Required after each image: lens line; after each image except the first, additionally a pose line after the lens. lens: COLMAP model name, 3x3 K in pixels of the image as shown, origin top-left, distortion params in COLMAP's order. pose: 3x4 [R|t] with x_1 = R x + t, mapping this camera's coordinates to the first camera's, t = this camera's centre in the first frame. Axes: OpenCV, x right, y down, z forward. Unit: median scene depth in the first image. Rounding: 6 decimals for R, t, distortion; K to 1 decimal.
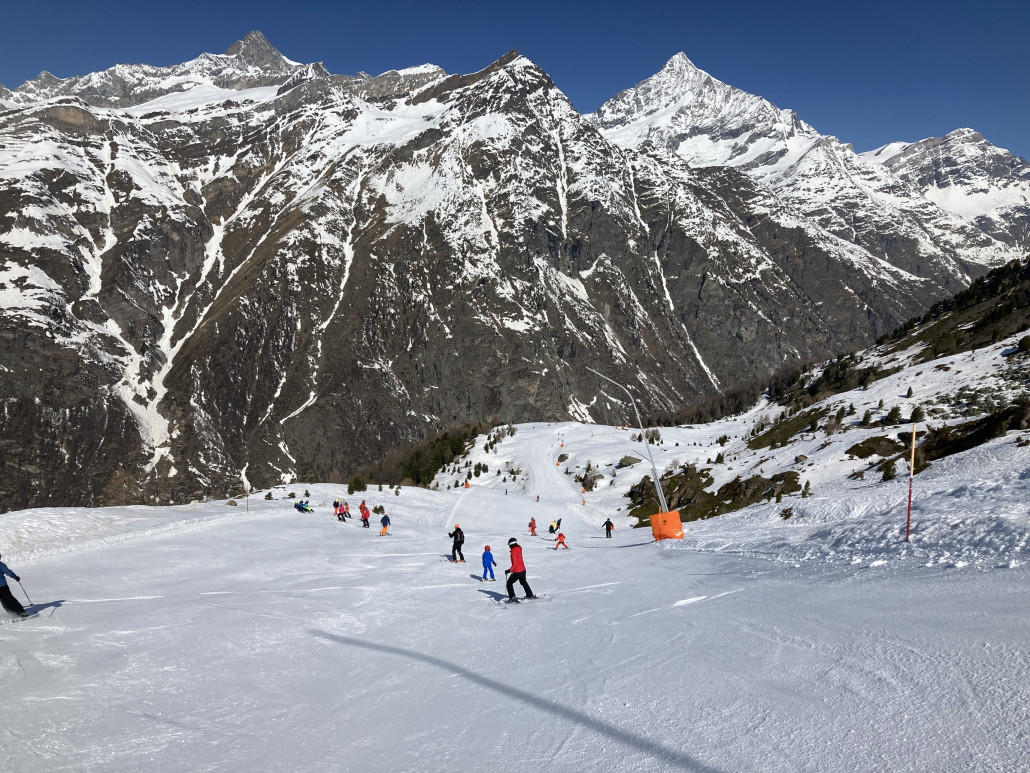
lens RADIAL K [[816.0, 0, 510.9], [0, 816.0, 380.5], [0, 0, 1]] dist [0.020050, -0.006319]
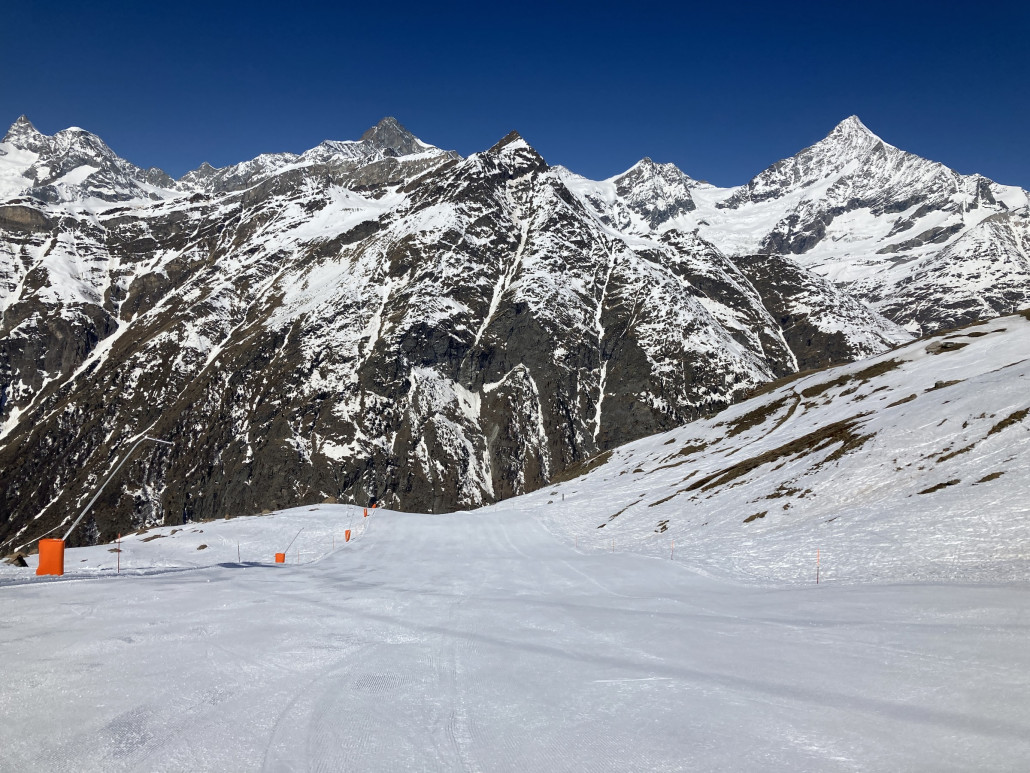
lens RADIAL K [[816.0, 0, 517.9], [0, 816.0, 396.6], [0, 0, 1]] dist [0.020050, -0.006319]
pose [[0.955298, 0.054217, -0.290631, 0.337394], [-0.071007, 0.996343, -0.047534, -0.074894], [0.286991, 0.066046, 0.955654, 0.168887]]
